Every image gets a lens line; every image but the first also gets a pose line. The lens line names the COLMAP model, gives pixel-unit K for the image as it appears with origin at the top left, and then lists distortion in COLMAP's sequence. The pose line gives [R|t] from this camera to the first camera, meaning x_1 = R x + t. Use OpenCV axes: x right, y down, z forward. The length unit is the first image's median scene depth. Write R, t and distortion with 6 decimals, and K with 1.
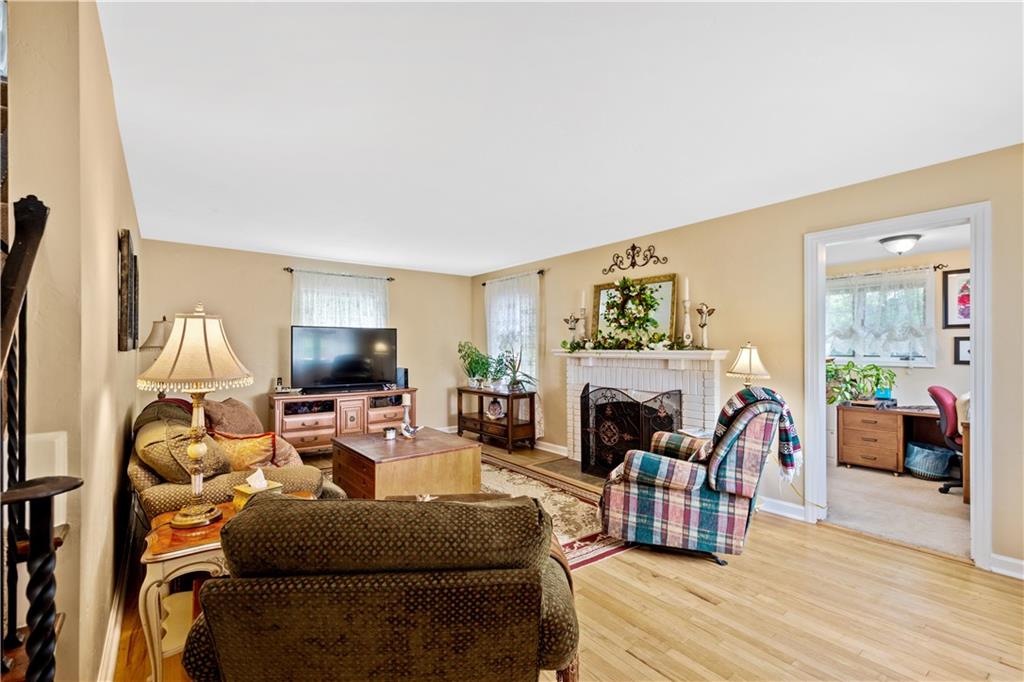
lens RADIAL K [[454.0, 0, 511.4], [0, 454.0, 348.0], [0, 0, 1]] dist [0.003659, 0.000218]
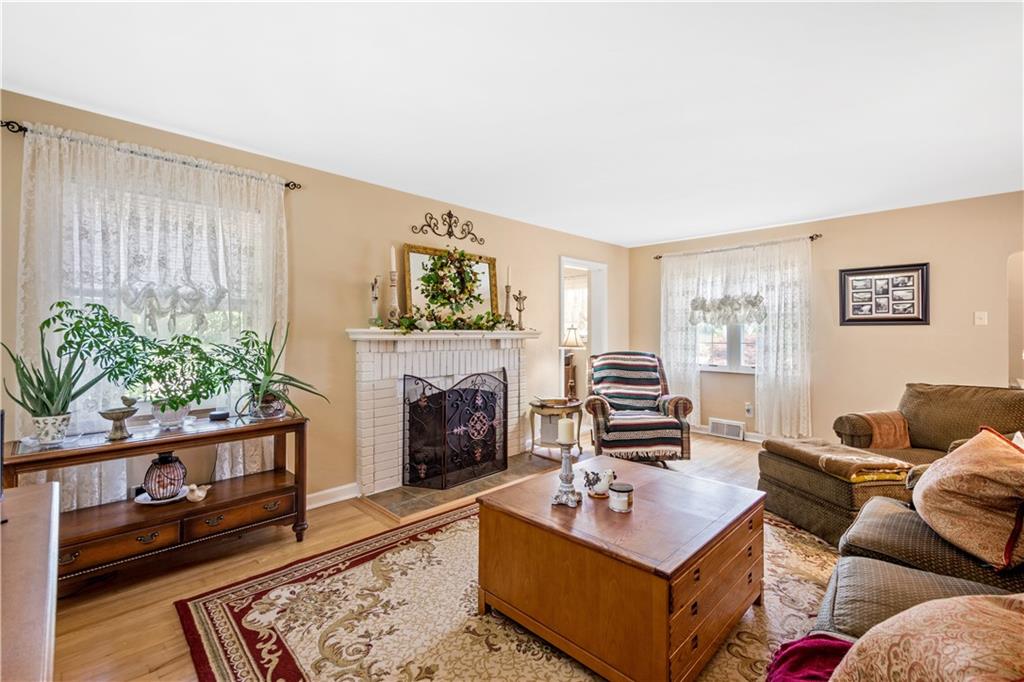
lens RADIAL K [[450.1, 0, 513.0], [0, 450.1, 330.9], [0, 0, 1]] dist [0.000722, 0.000024]
pose [[-0.133920, 0.003917, 0.990984, -0.905446], [-0.004023, 0.999982, -0.004496, 0.012798], [-0.990984, -0.004589, -0.133902, 1.460516]]
